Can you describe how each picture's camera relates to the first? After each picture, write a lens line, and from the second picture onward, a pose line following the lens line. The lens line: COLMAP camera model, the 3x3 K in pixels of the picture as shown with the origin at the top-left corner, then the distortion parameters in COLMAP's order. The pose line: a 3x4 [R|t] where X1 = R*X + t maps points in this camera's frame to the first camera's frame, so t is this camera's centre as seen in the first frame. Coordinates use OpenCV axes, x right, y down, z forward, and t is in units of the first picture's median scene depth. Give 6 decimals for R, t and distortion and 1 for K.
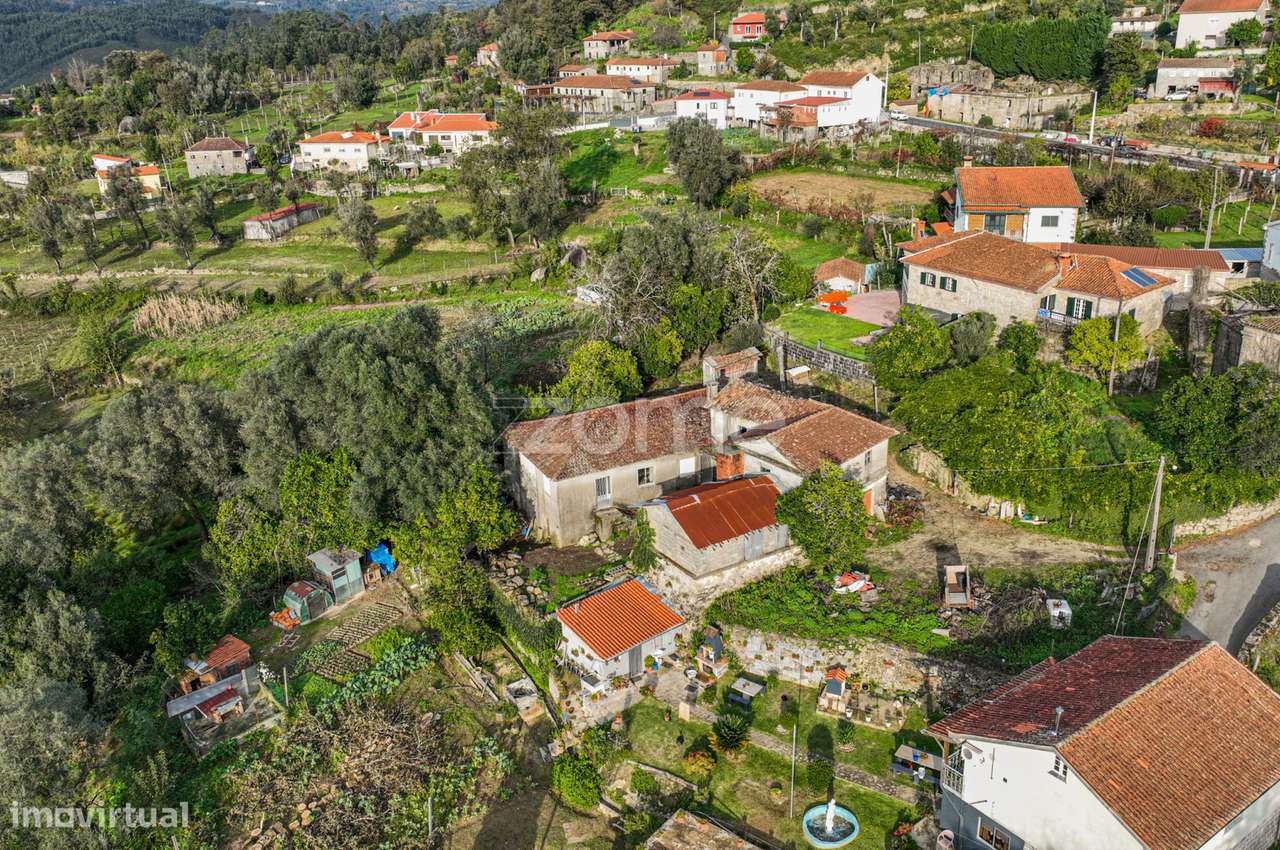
lens RADIAL K [[1050.7, 0, 640.0], [0, 1050.7, 425.0], [0, 0, 1]] dist [0.000150, 0.005101]
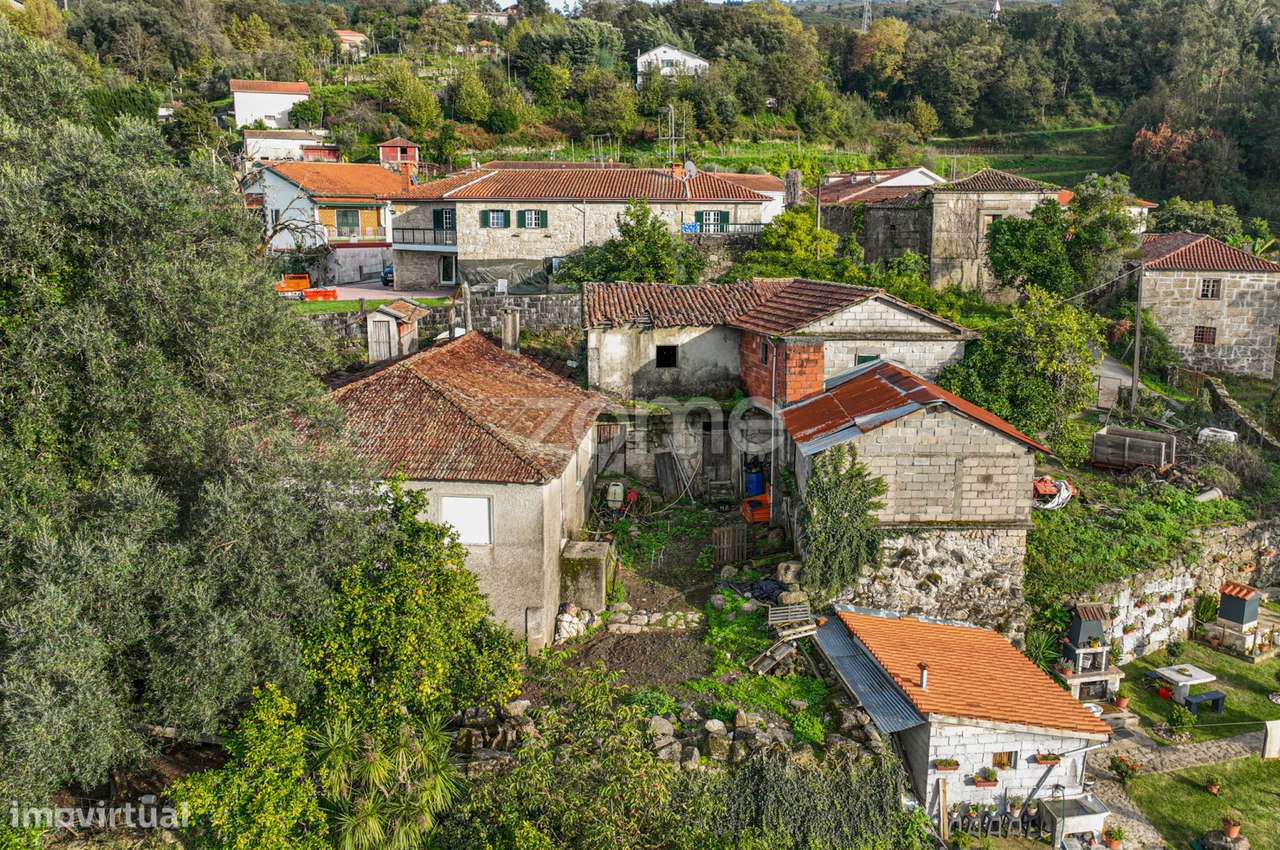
lens RADIAL K [[1050.7, 0, 640.0], [0, 1050.7, 425.0], [0, 0, 1]] dist [0.000150, 0.005101]
pose [[0.519257, -0.134360, 0.843990, -0.147686], [0.279608, 0.959922, -0.019210, 0.018874], [-0.807584, 0.245961, 0.536014, 0.281639]]
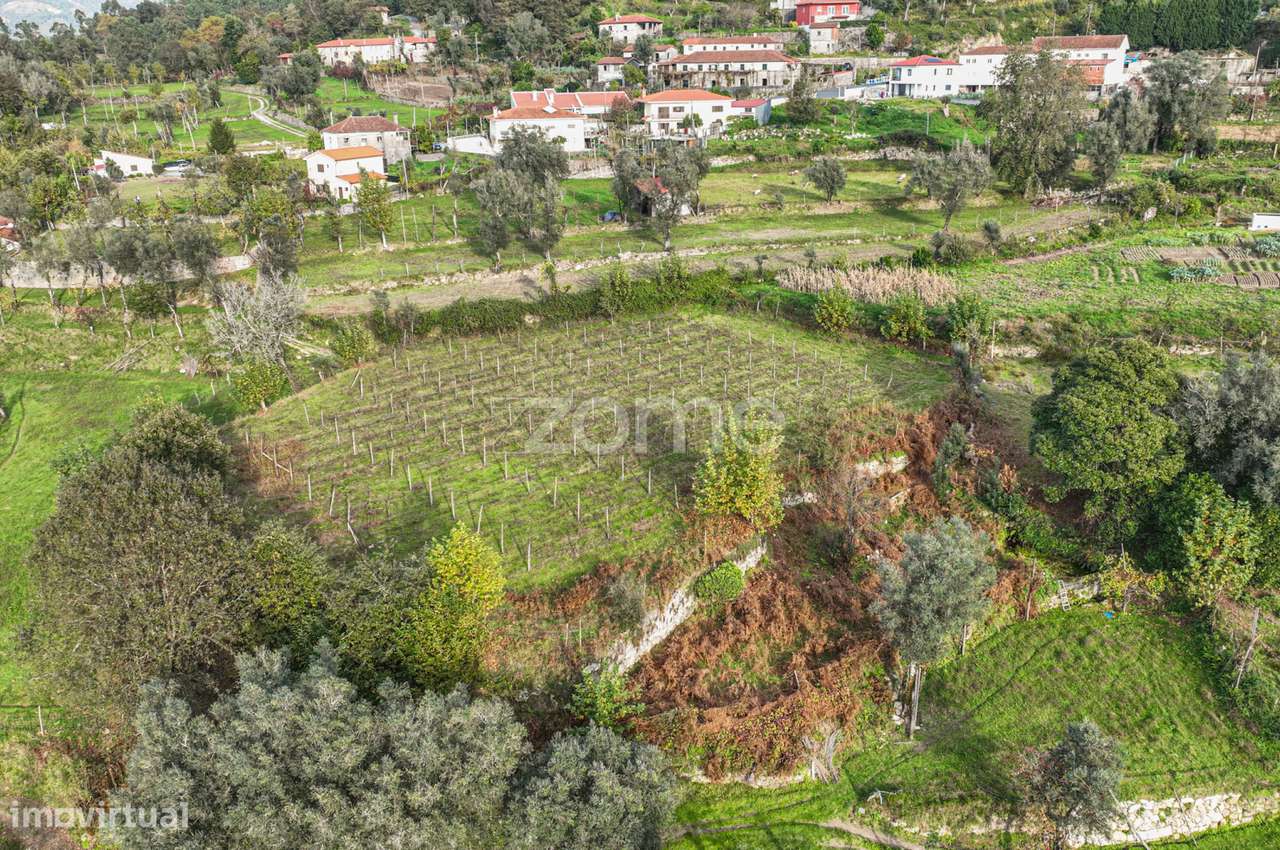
lens RADIAL K [[1050.7, 0, 640.0], [0, 1050.7, 425.0], [0, 0, 1]] dist [0.000150, 0.005101]
pose [[0.880196, -0.139194, 0.453740, -0.829409], [0.158055, 0.987423, -0.003696, -0.022673], [-0.447519, 0.074969, 0.891127, 0.336346]]
